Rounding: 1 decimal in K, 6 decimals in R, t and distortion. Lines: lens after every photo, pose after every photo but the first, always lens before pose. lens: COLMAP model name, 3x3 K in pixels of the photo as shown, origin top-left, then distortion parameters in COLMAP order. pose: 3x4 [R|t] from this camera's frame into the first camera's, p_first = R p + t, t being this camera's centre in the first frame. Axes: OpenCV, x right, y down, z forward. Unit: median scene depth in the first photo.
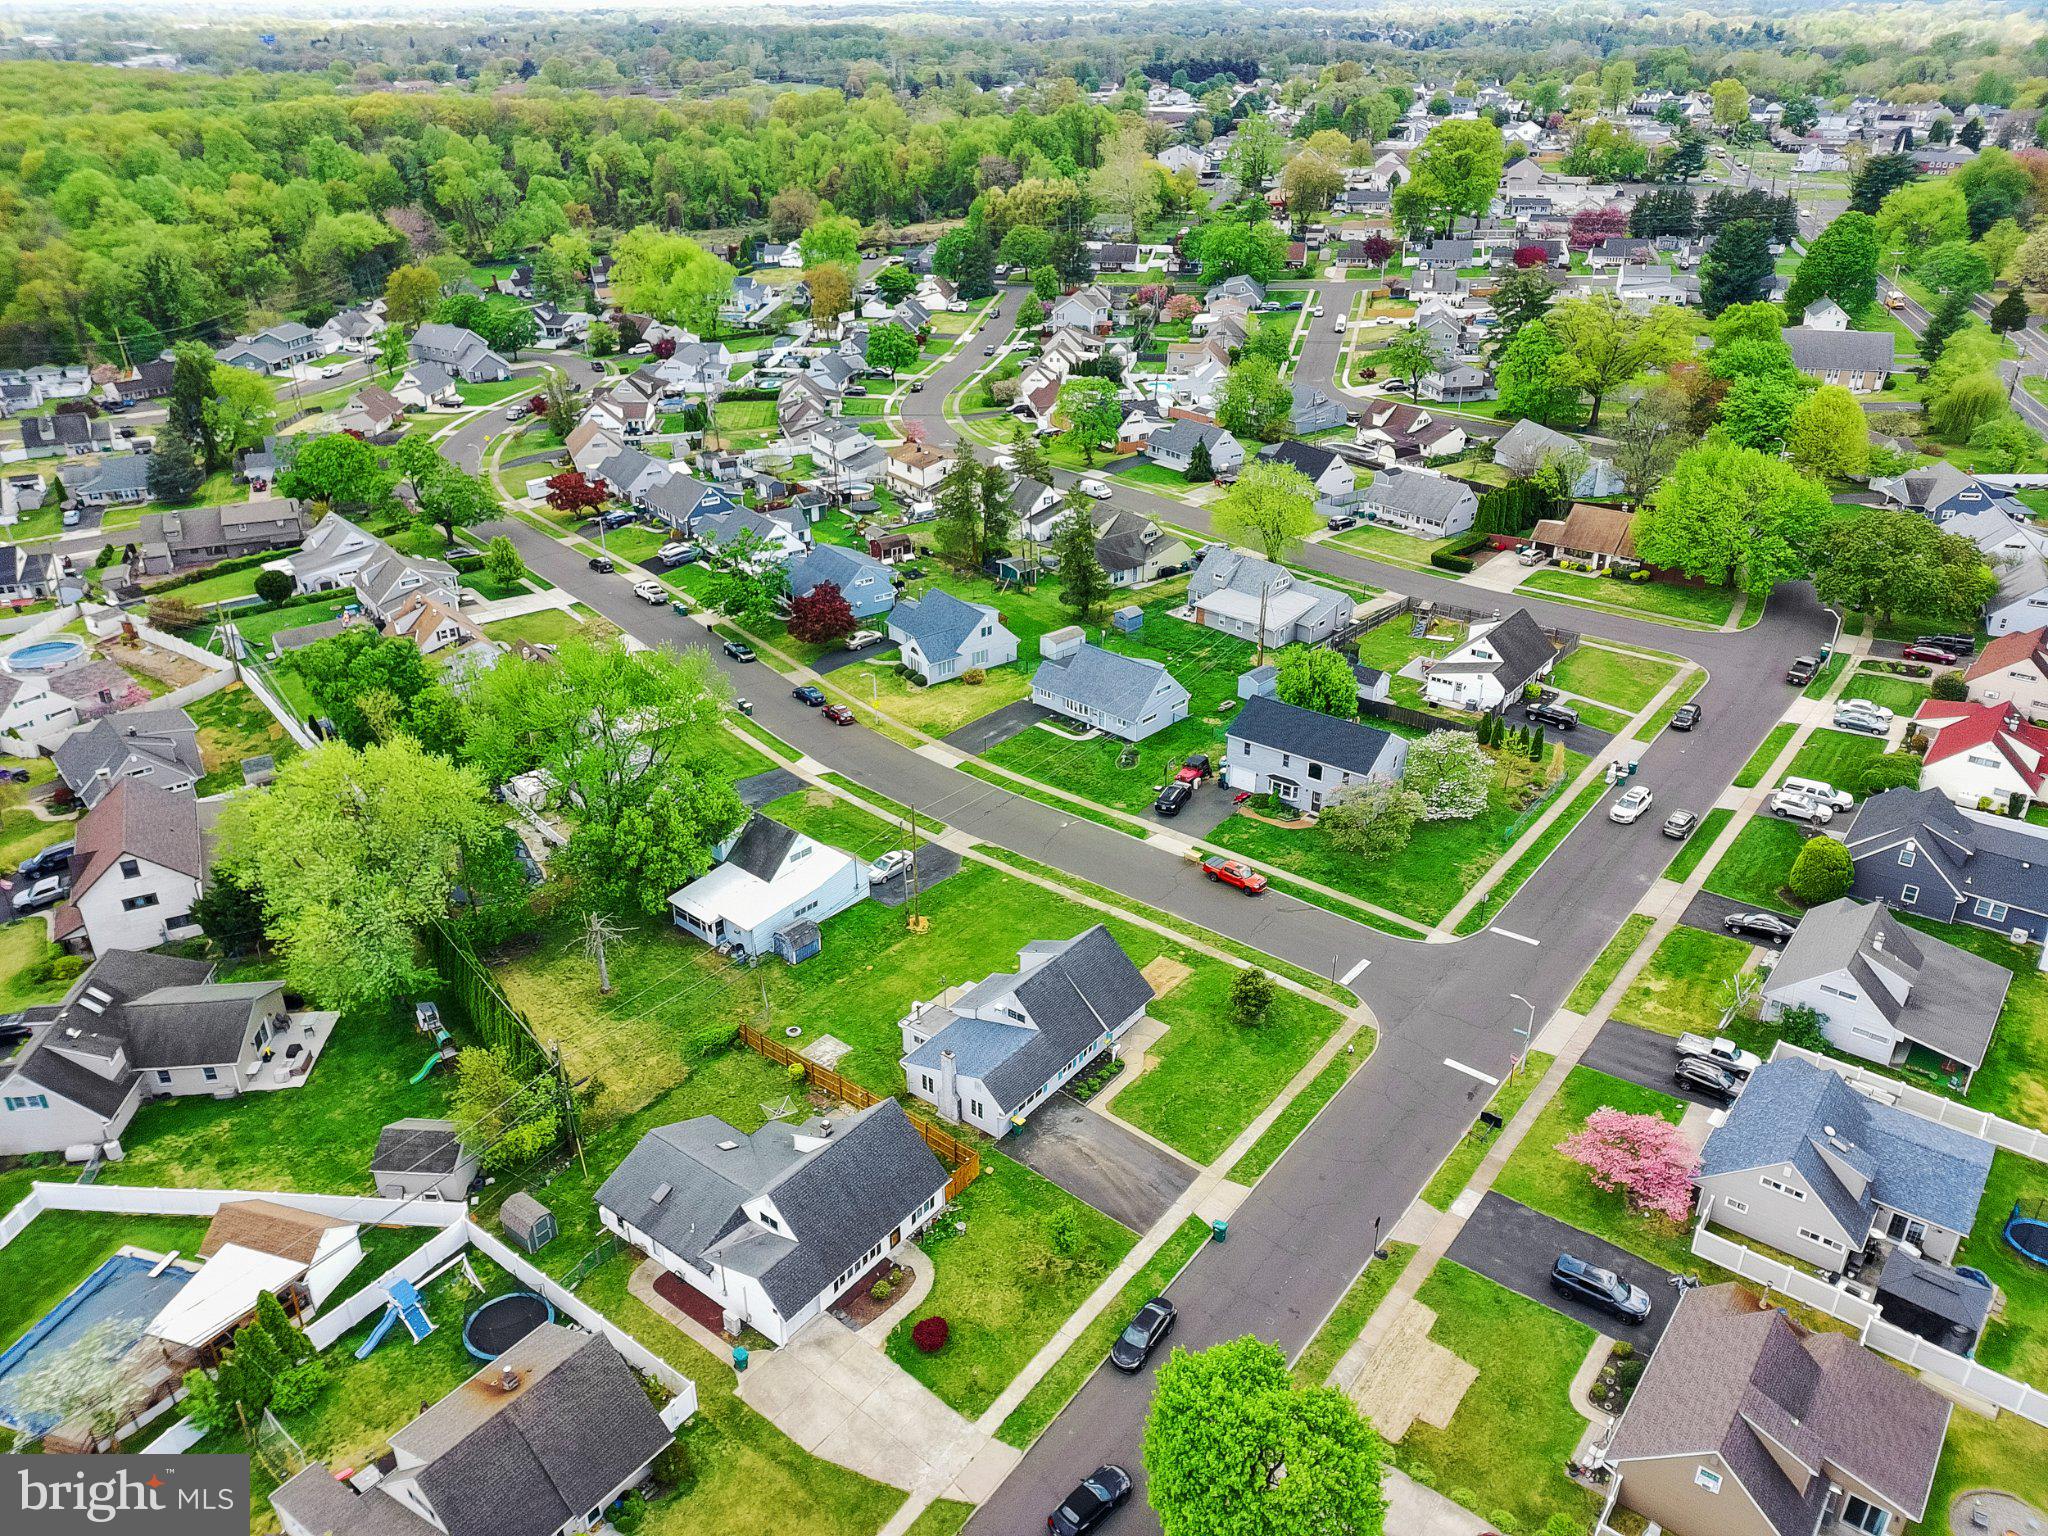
lens RADIAL K [[1512.8, 0, 1017.4], [0, 1512.8, 759.5], [0, 0, 1]] dist [0.065109, -0.046905]
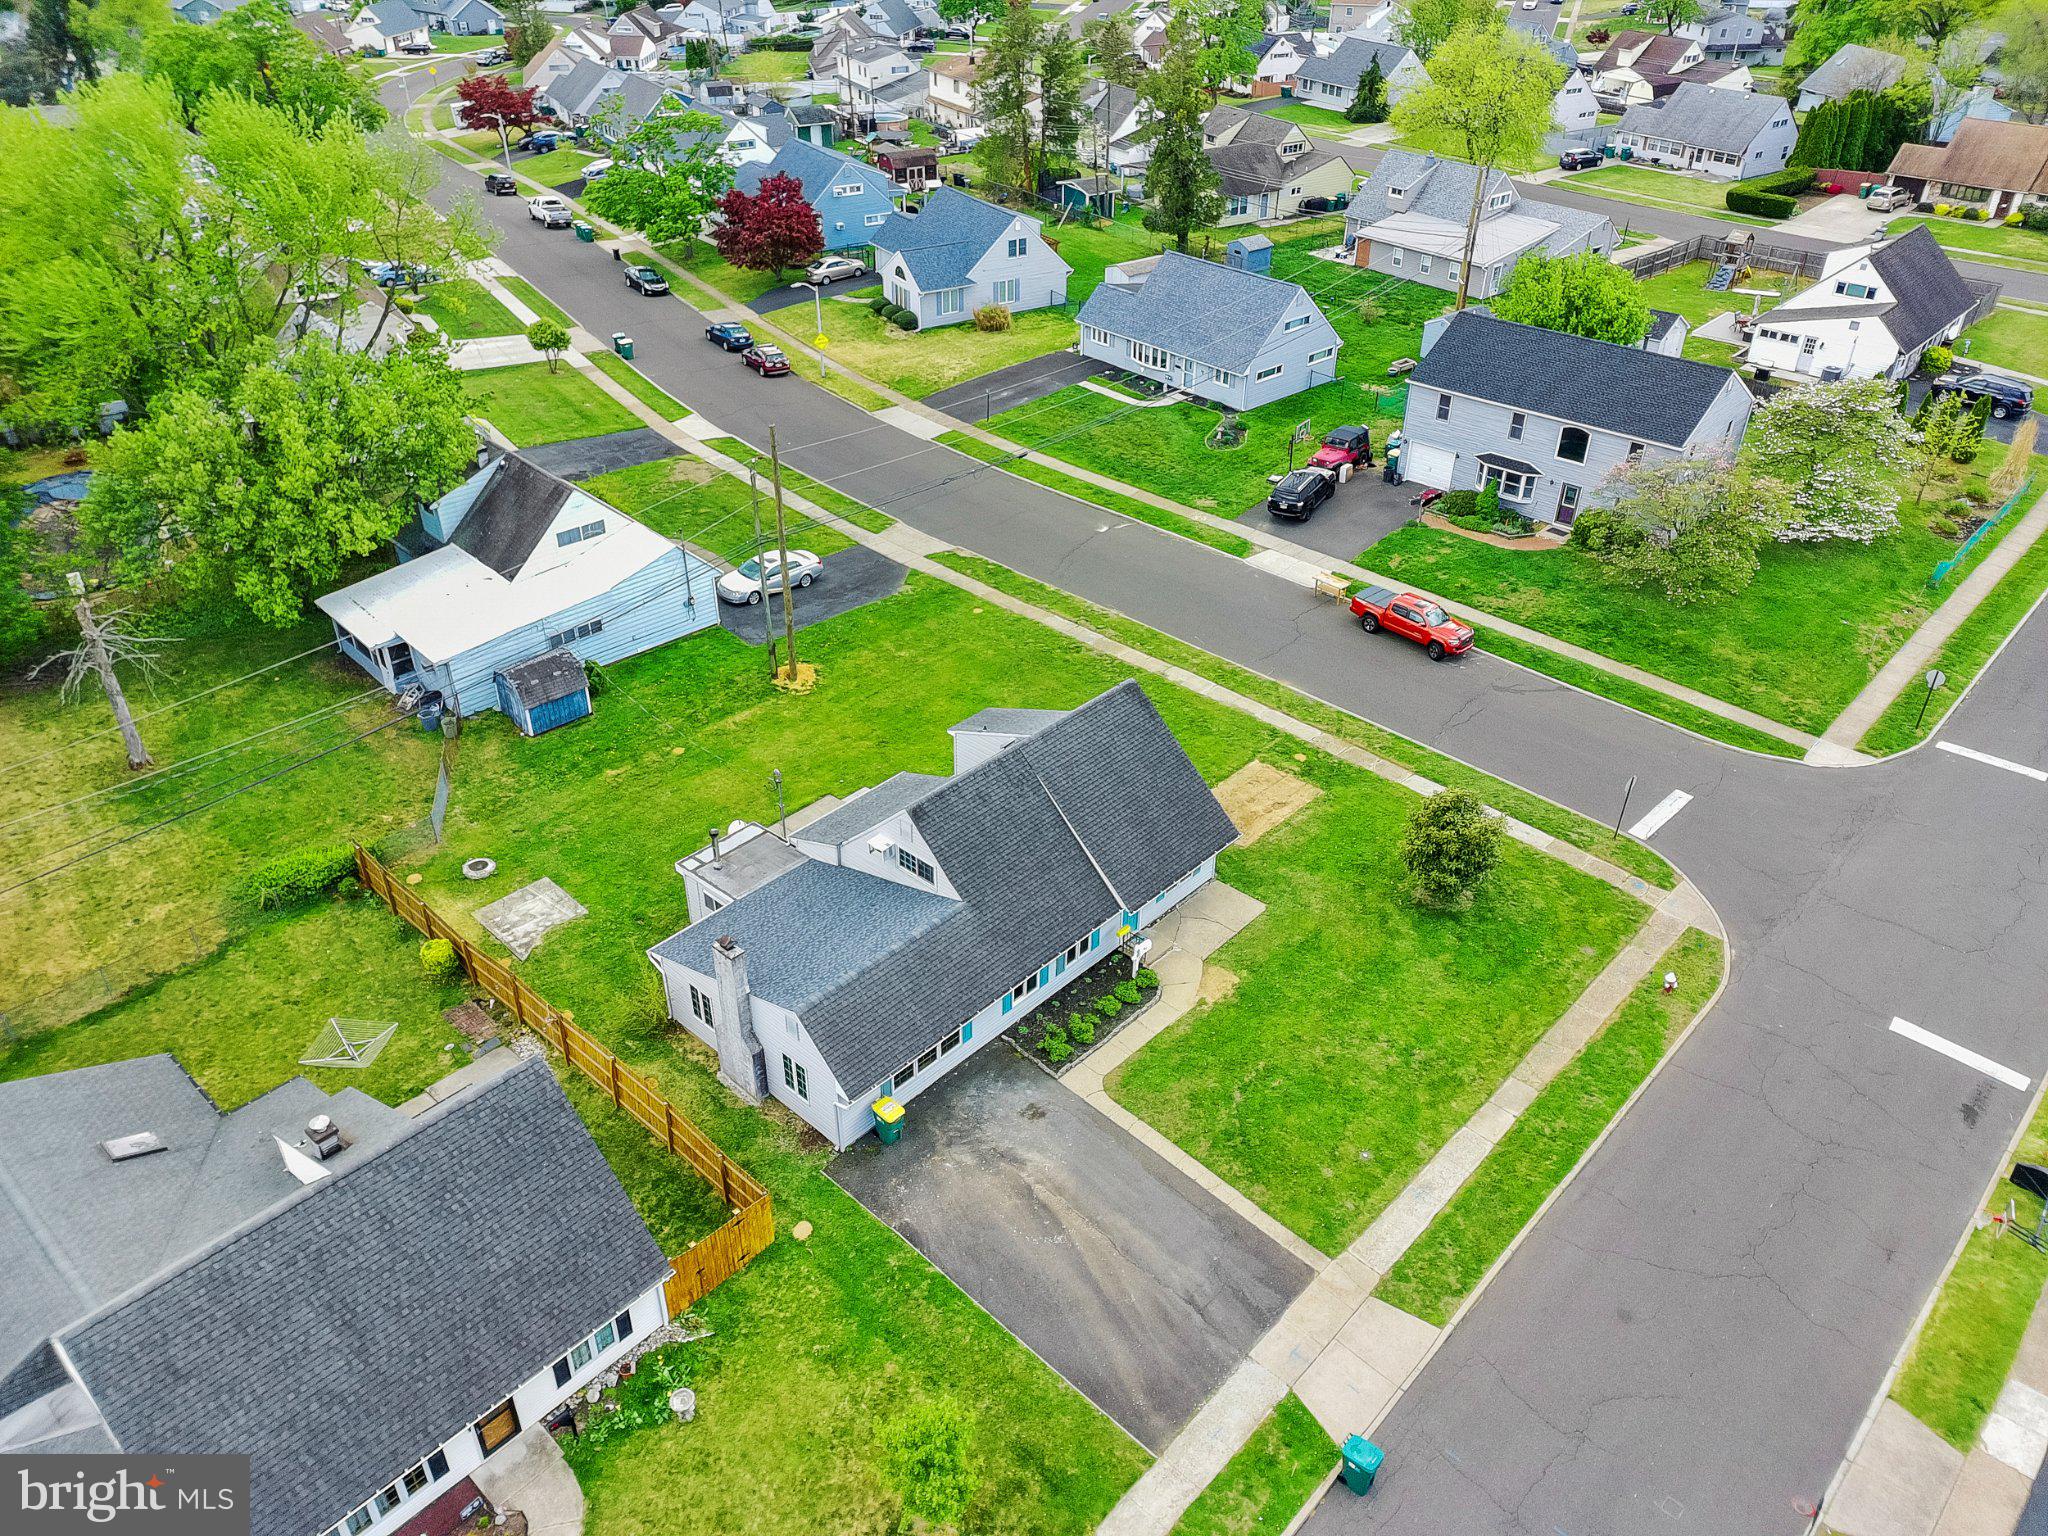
lens RADIAL K [[1512.8, 0, 1017.4], [0, 1512.8, 759.5], [0, 0, 1]] dist [0.065109, -0.046905]
pose [[0.995845, 0.055103, -0.072500, 0.045034], [-0.046648, 0.992437, 0.113547, 0.065865], [0.078209, -0.109693, 0.990884, 0.431950]]
